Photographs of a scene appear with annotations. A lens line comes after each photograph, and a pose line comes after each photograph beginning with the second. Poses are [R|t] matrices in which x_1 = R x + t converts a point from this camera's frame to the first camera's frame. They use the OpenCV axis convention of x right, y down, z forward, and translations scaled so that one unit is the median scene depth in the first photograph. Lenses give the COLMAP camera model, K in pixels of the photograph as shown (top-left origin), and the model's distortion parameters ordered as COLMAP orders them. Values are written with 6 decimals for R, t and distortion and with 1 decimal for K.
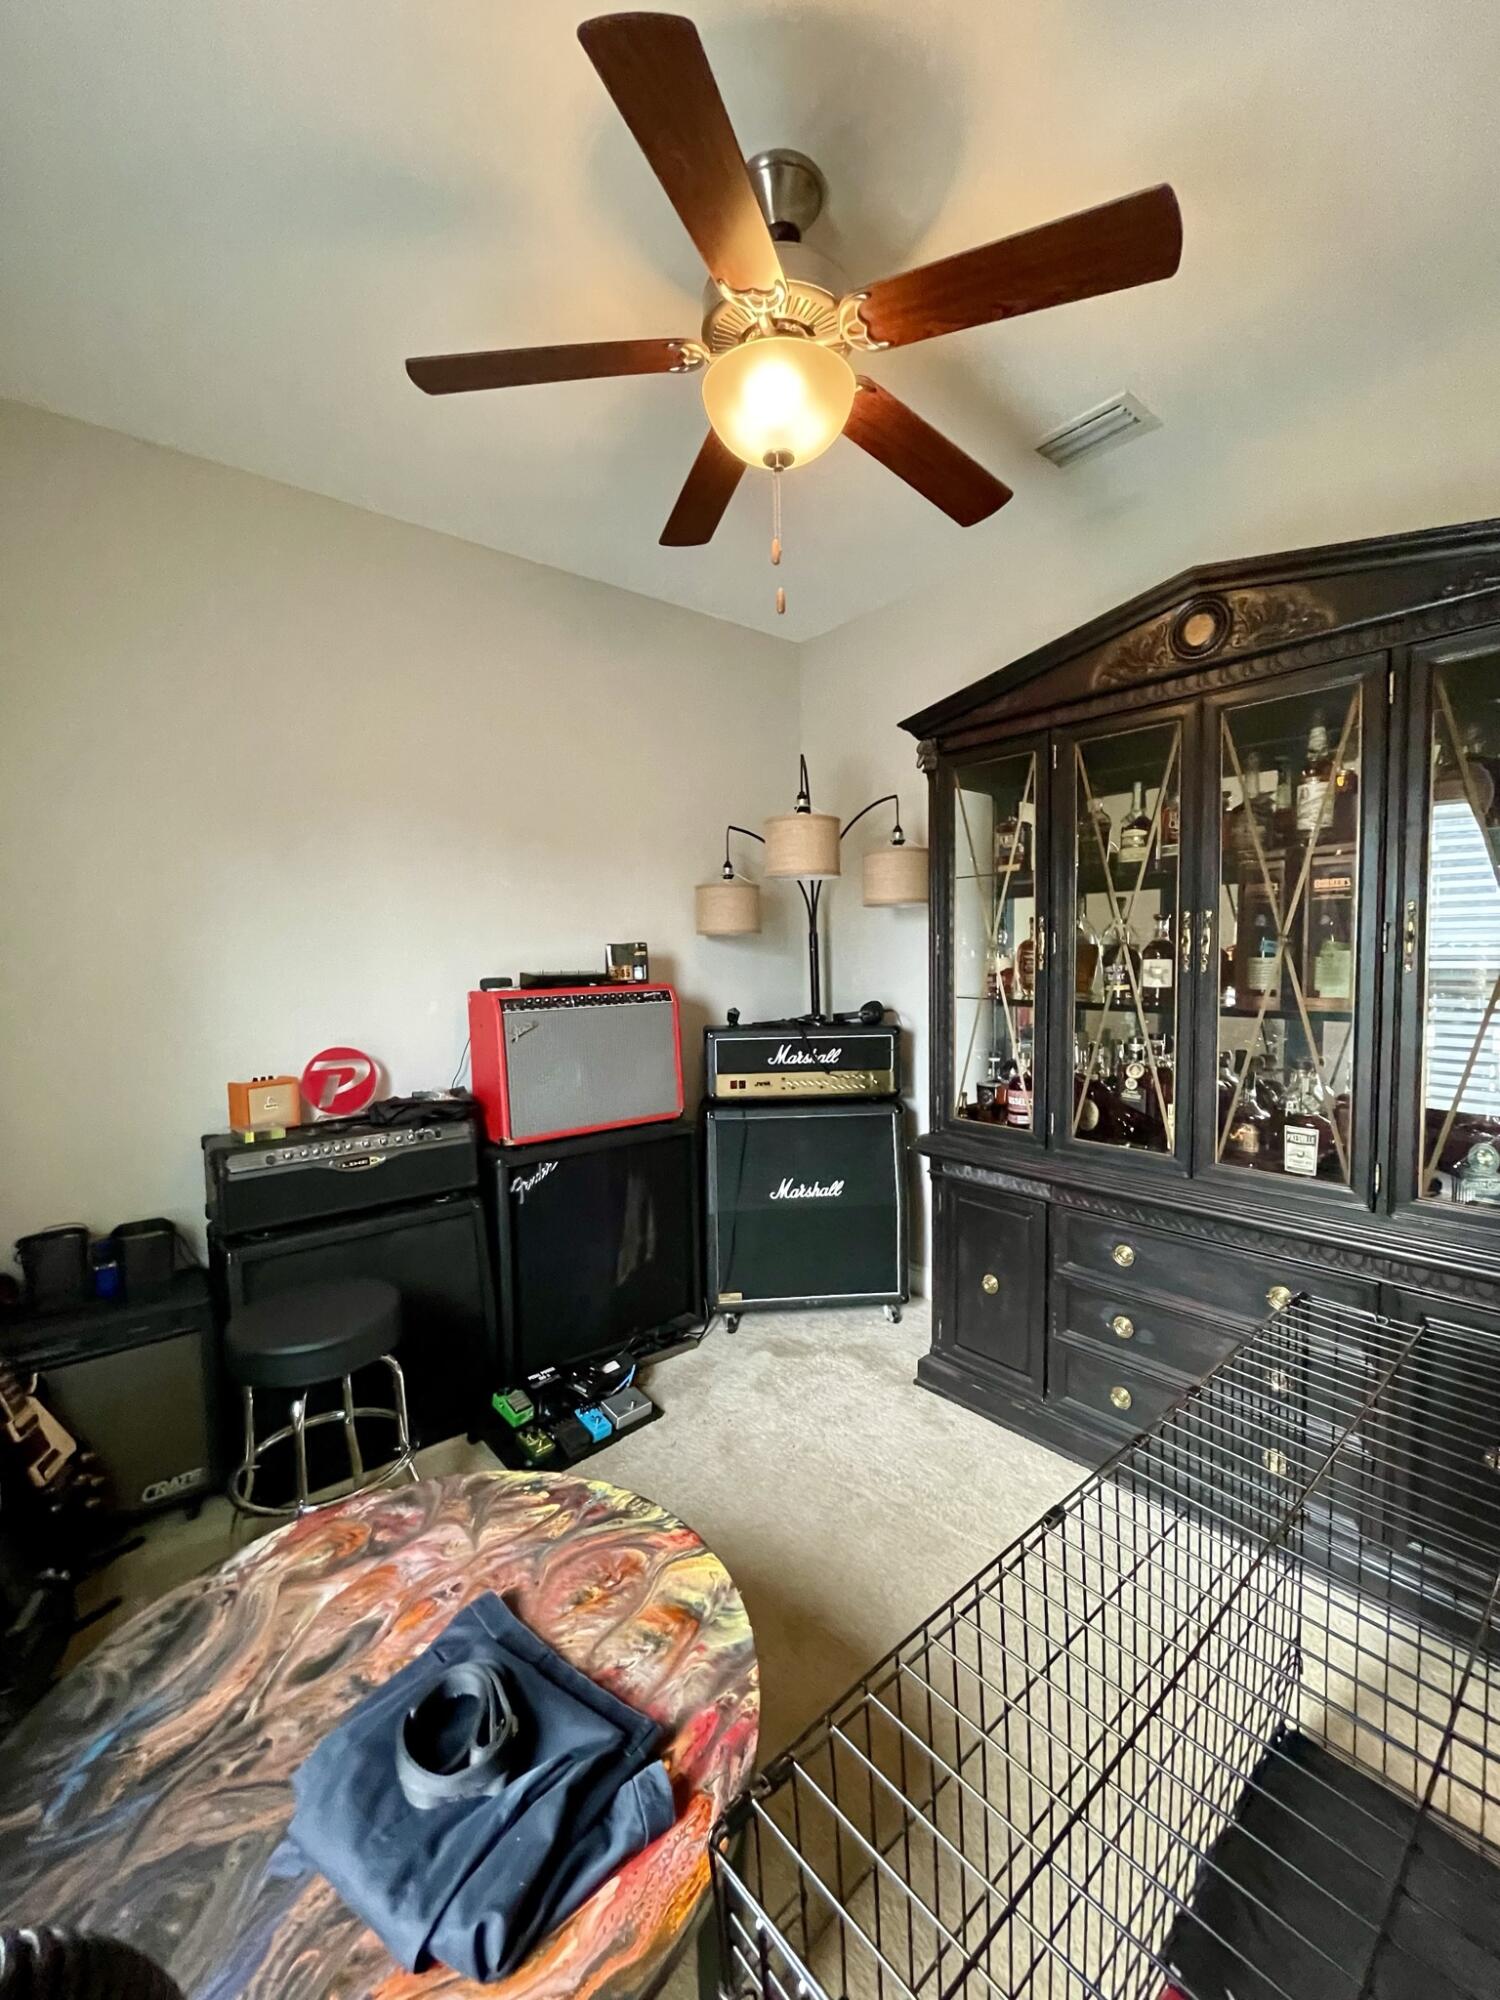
lens RADIAL K [[813.8, 0, 758.0], [0, 813.8, 1001.7], [0, 0, 1]] dist [-0.000855, -0.003223]
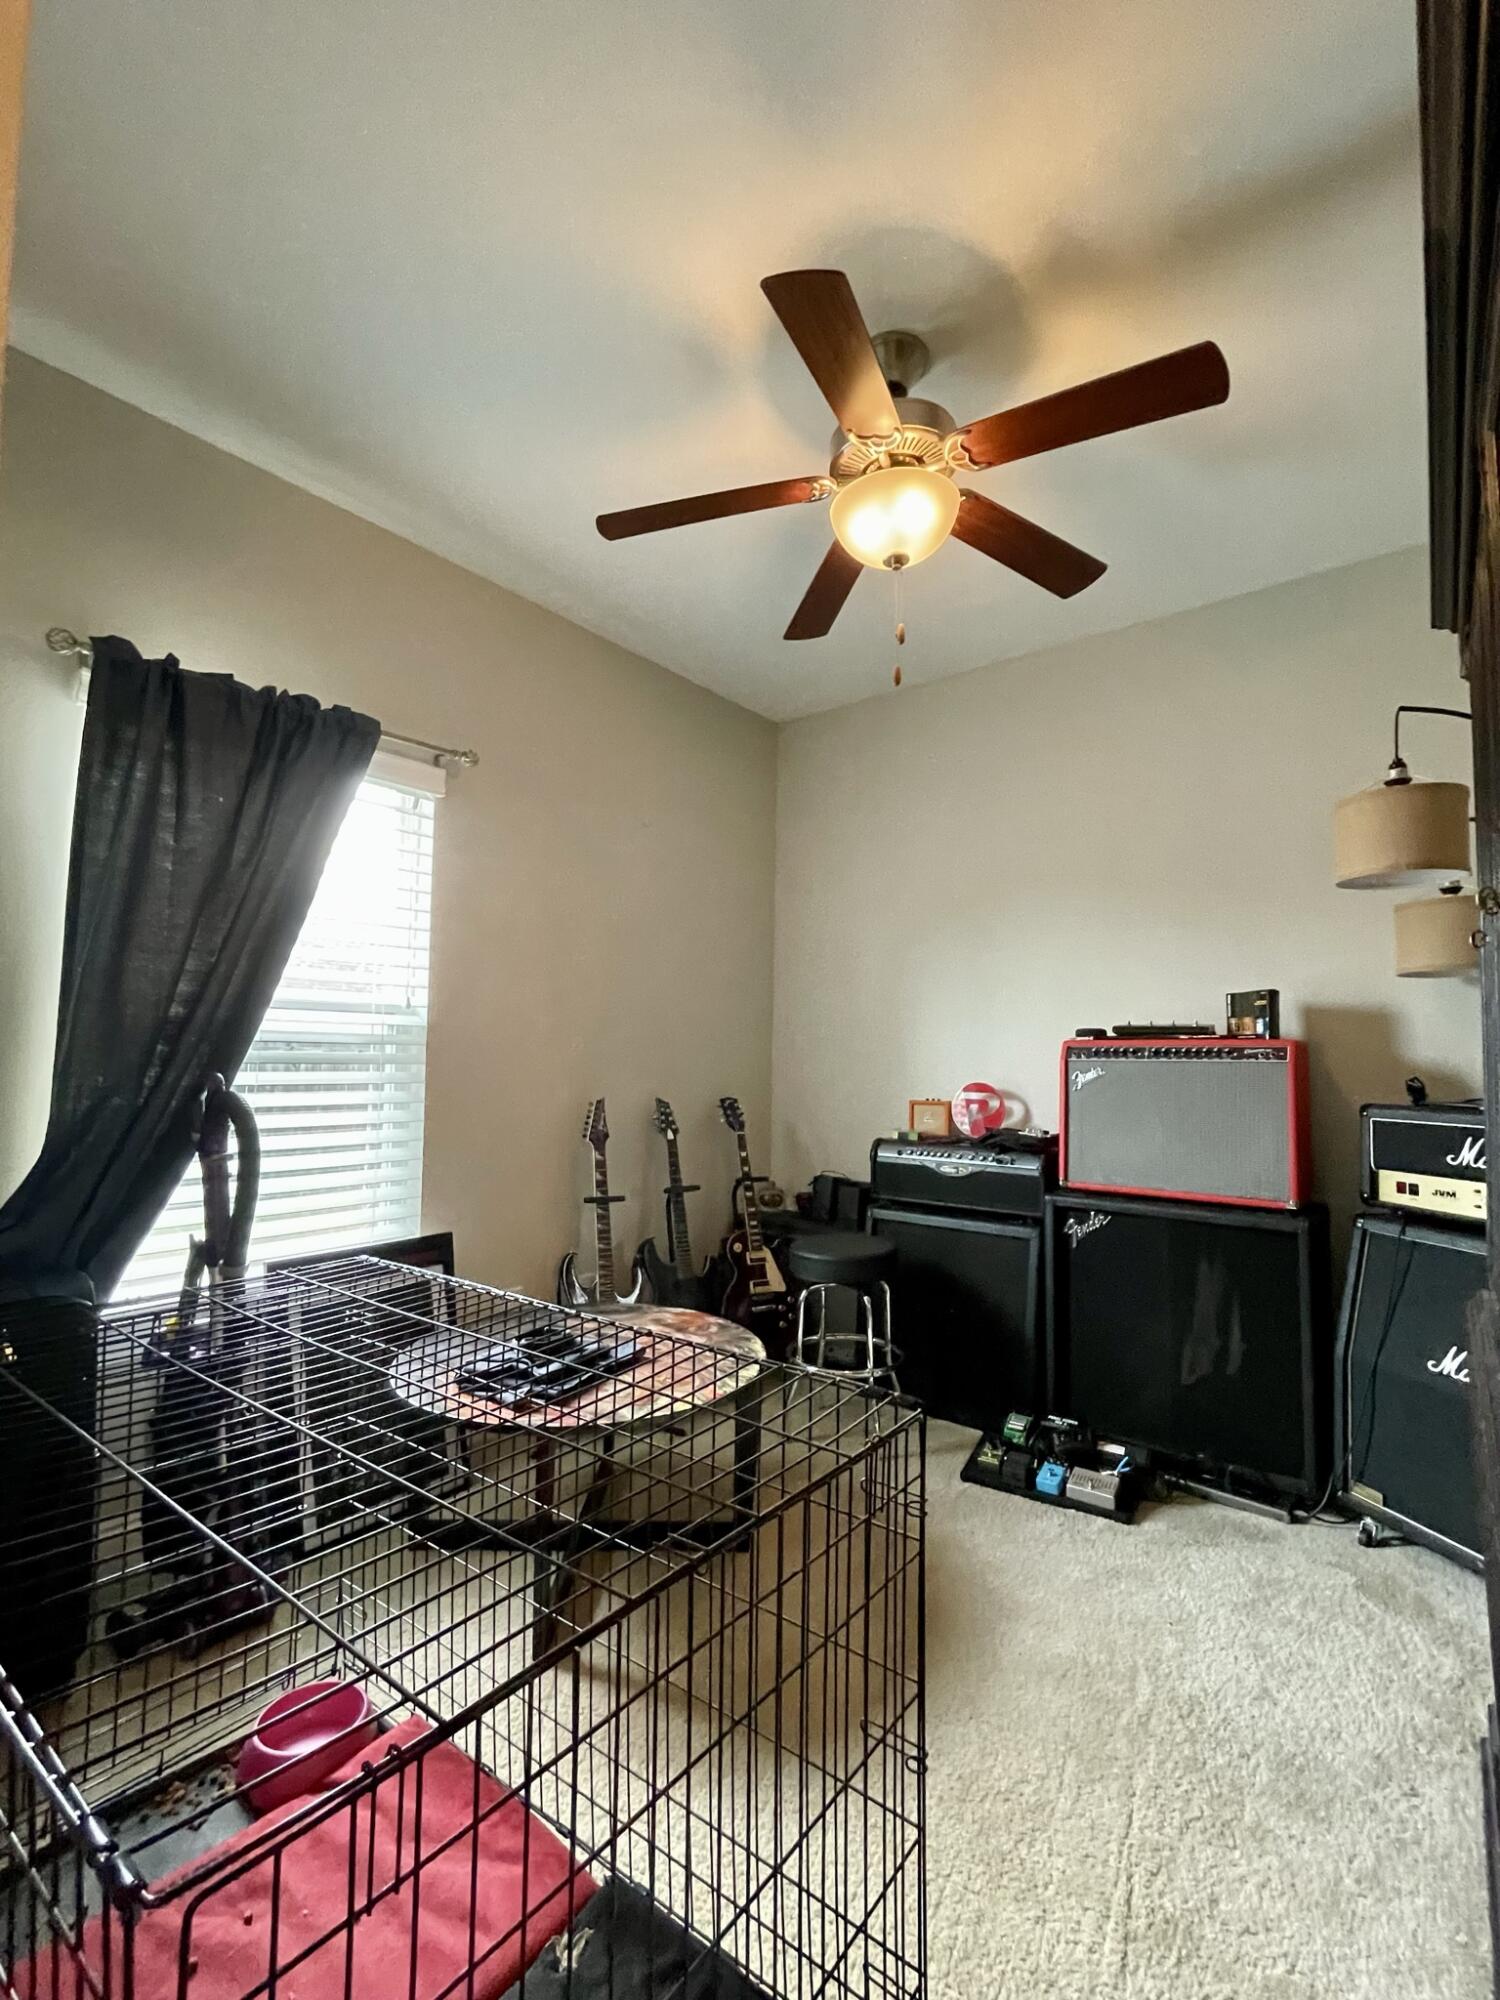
lens RADIAL K [[876.7, 0, 757.0], [0, 876.7, 1004.3], [0, 0, 1]] dist [0.000719, 0.000373]
pose [[0.211772, -0.041721, -0.976428, 0.677479], [-0.082383, 0.994770, -0.060372, 0.042577], [0.973841, 0.093226, 0.207227, 0.339741]]
